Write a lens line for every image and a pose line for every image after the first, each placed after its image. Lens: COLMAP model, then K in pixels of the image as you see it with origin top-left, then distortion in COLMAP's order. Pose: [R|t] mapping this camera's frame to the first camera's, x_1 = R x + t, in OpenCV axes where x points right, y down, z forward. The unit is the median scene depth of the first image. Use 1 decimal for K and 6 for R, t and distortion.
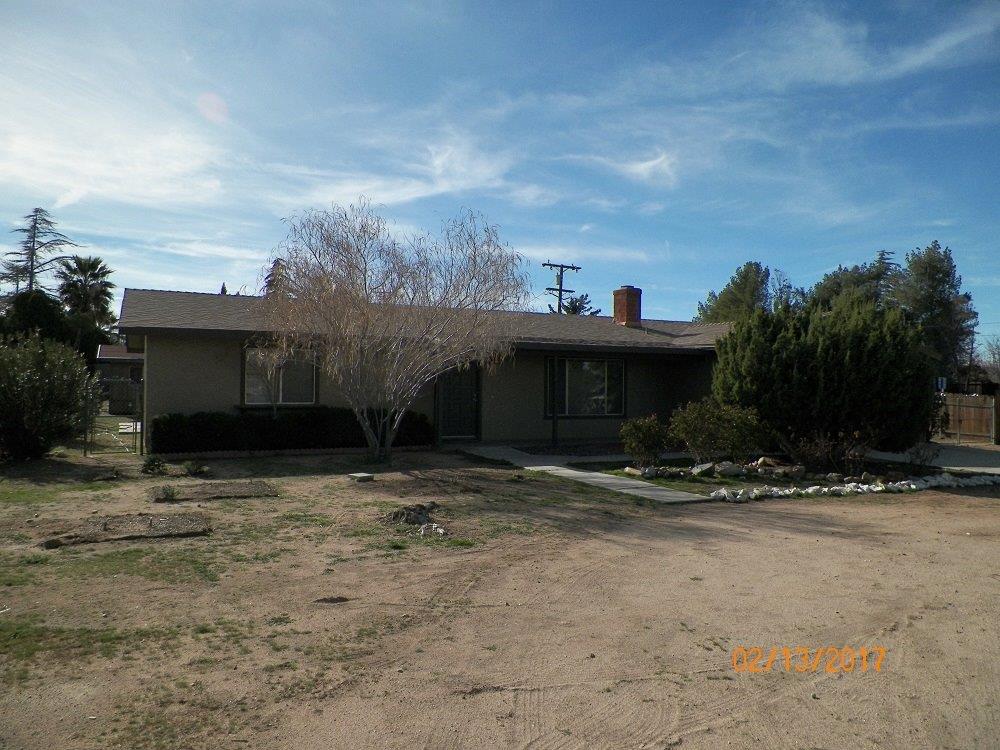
lens RADIAL K [[753.3, 0, 501.4], [0, 753.3, 365.1], [0, 0, 1]] dist [0.020953, -0.005376]
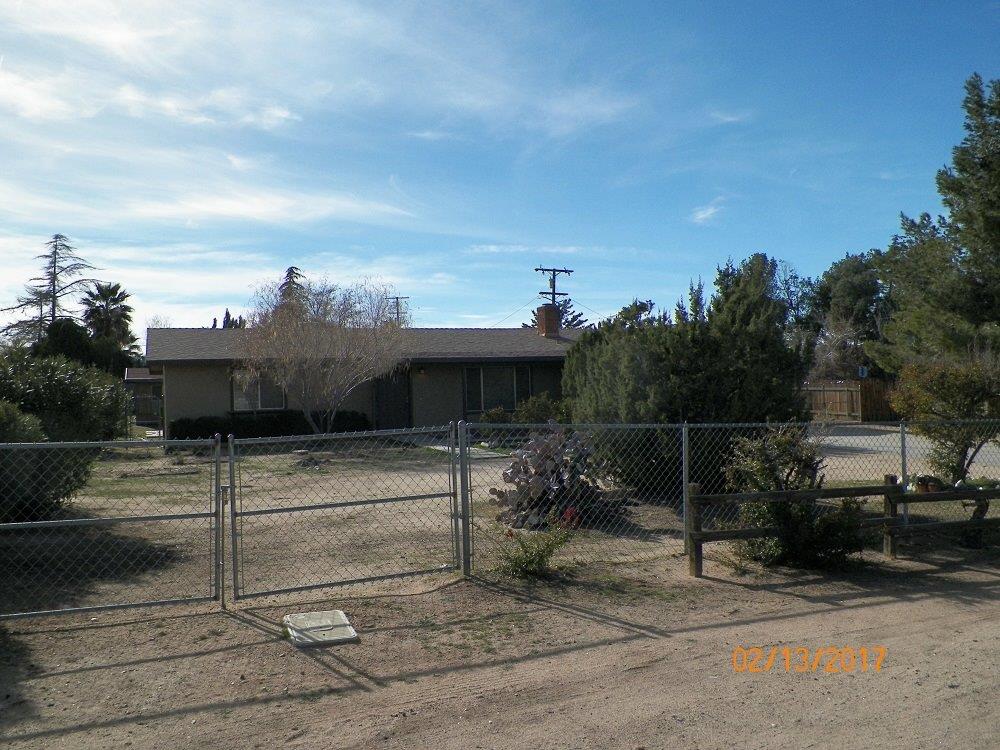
lens RADIAL K [[865.5, 0, 500.0], [0, 865.5, 375.0], [0, 0, 1]] dist [0.003338, 0.002673]
pose [[0.996727, -0.039816, -0.070363, 0.082959], [0.040539, 0.999138, 0.008879, -0.002484], [0.069949, -0.011703, 0.997482, -0.175404]]
